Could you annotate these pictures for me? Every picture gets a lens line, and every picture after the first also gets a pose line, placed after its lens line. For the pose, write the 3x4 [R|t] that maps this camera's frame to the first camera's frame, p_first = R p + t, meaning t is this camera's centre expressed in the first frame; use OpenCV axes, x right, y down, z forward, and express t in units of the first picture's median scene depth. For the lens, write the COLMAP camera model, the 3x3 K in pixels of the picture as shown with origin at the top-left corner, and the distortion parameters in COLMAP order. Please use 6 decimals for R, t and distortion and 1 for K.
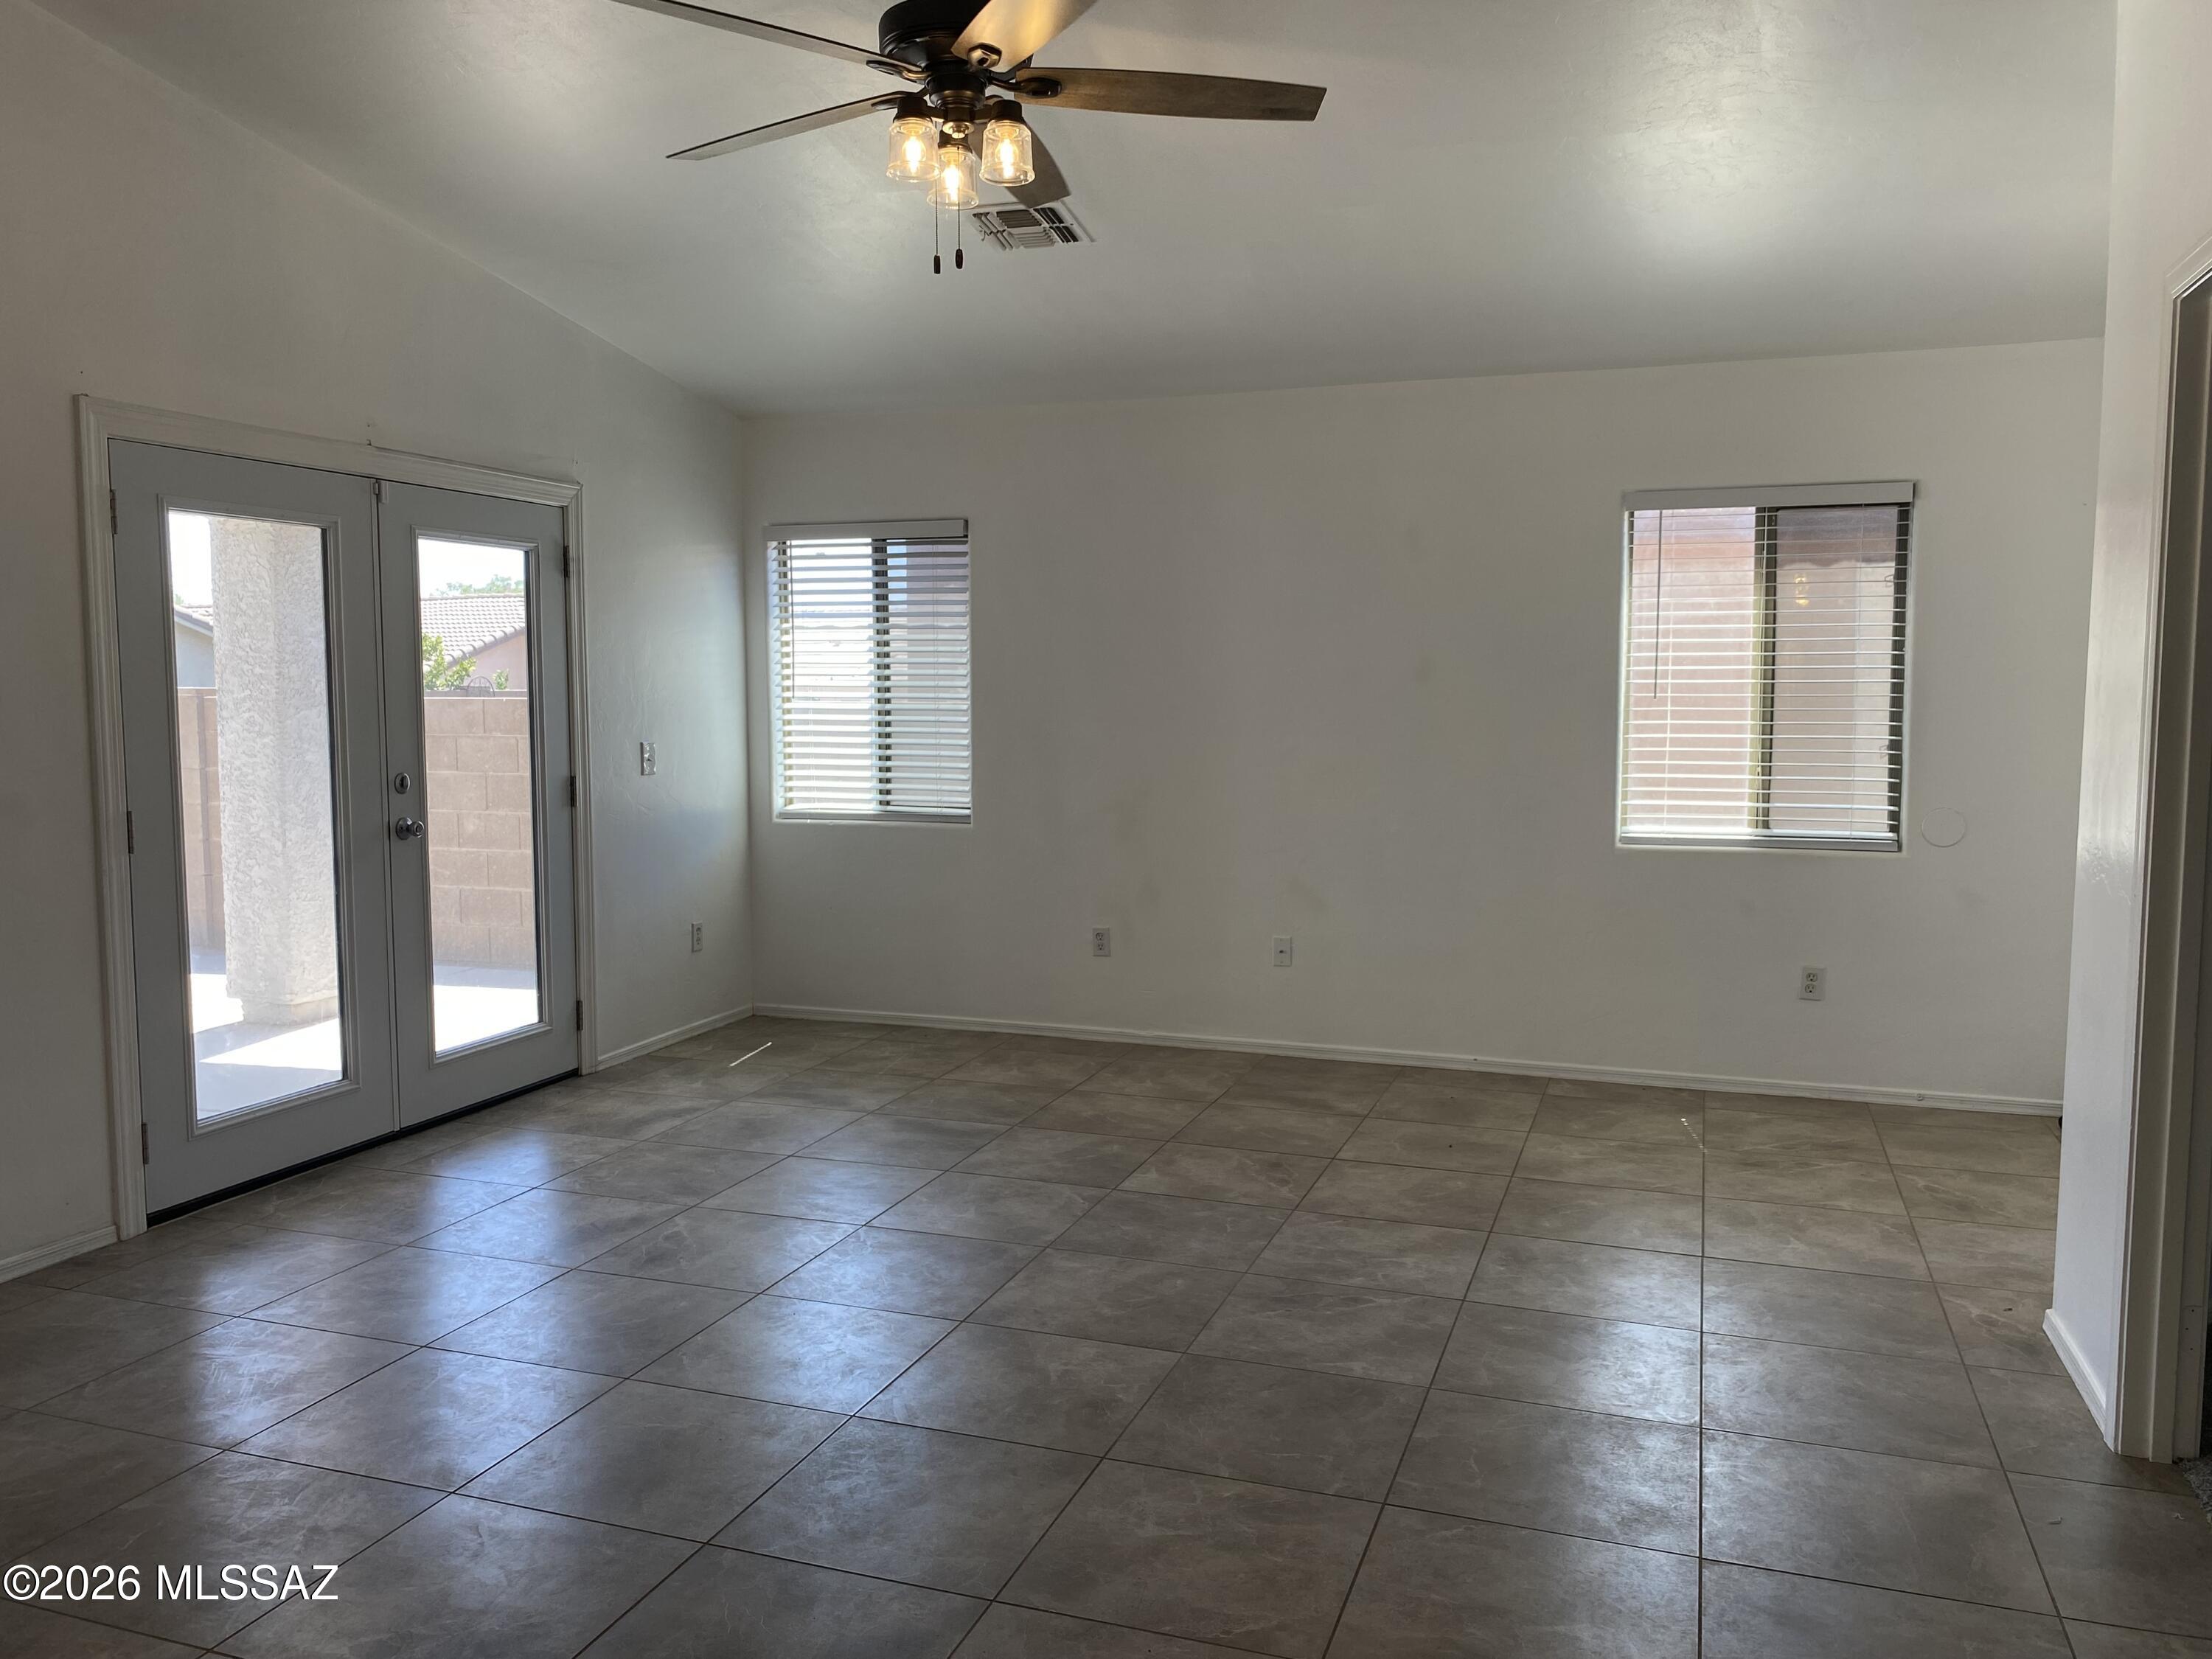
lens RADIAL K [[1691.5, 0, 1105.7], [0, 1691.5, 835.4], [0, 0, 1]] dist [0.019980, -0.022692]
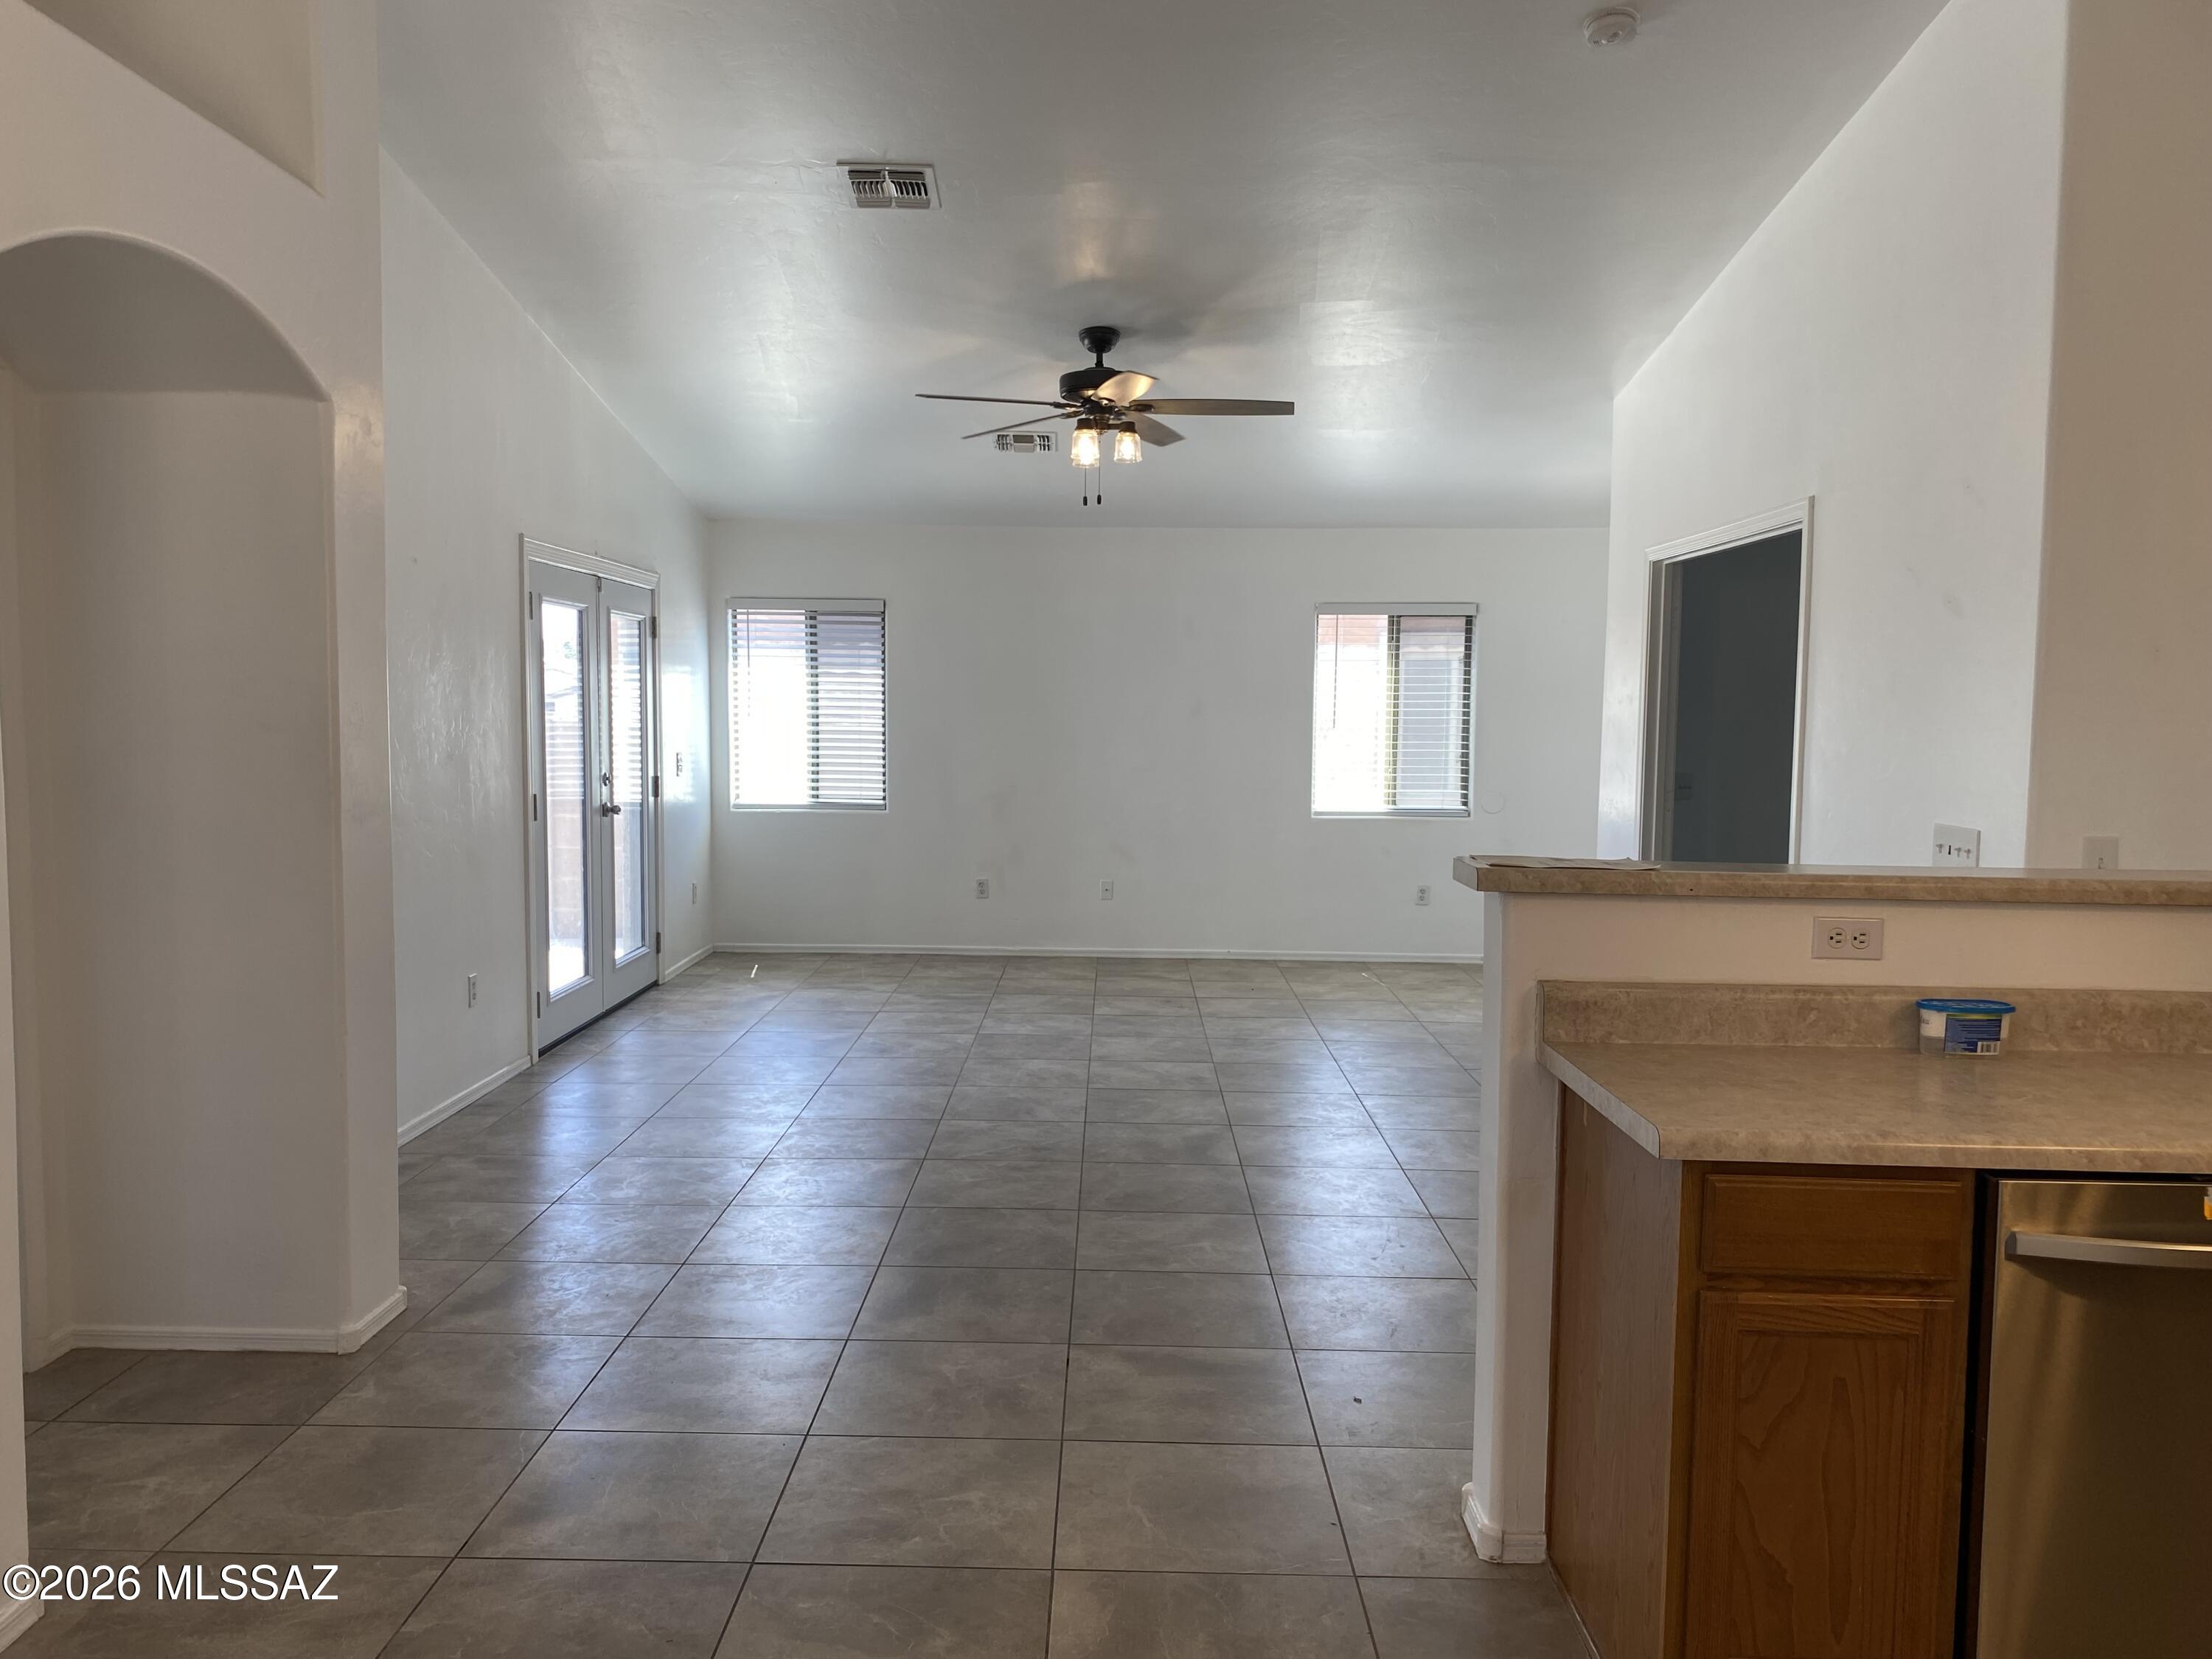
lens RADIAL K [[1691.5, 0, 1093.8], [0, 1691.5, 863.0], [0, 0, 1]] dist [0.019980, -0.022692]
pose [[0.946359, -0.020142, 0.322489, -0.440631], [0.018157, 0.999793, 0.009163, 0.033021], [-0.322607, -0.002816, 0.946529, -0.499251]]
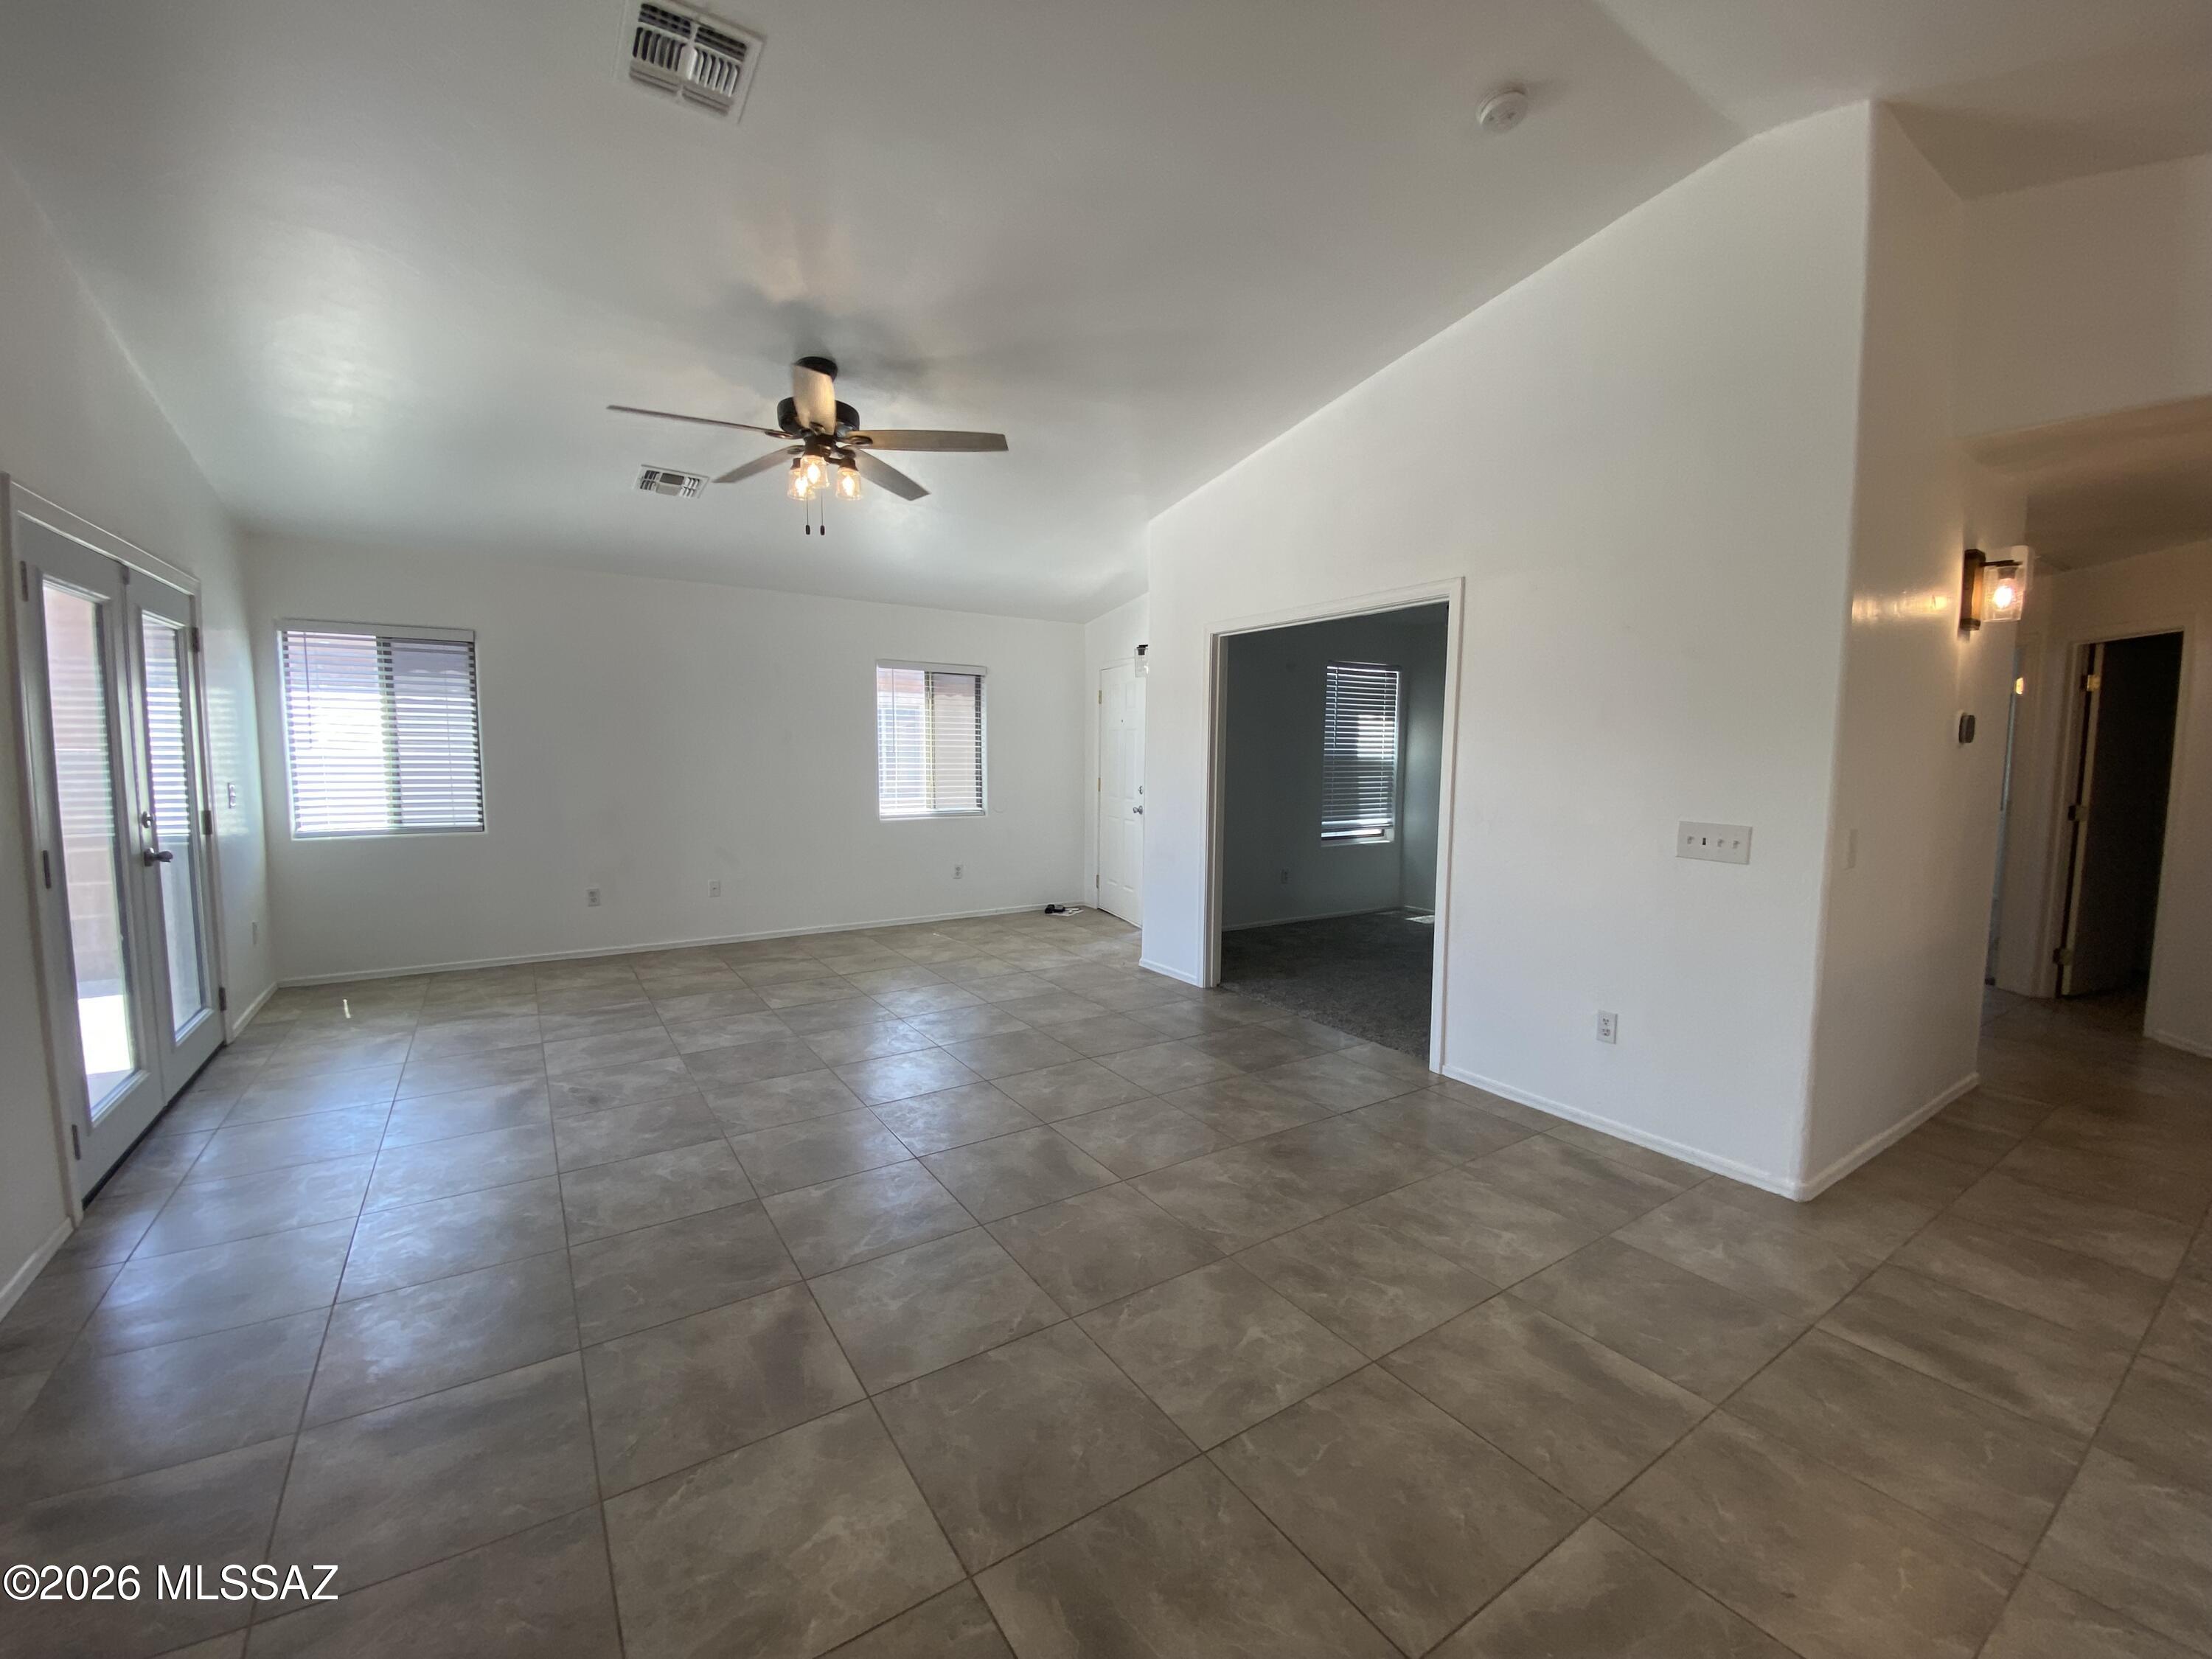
lens RADIAL K [[899.9, 0, 1110.5], [0, 899.9, 830.9], [0, 0, 1]] dist [0.014017, -0.018000]
pose [[0.595036, -0.064243, 0.801127, -0.461009], [0.058727, 0.997611, 0.036380, -0.004617], [-0.801550, 0.025401, 0.597388, 0.067892]]
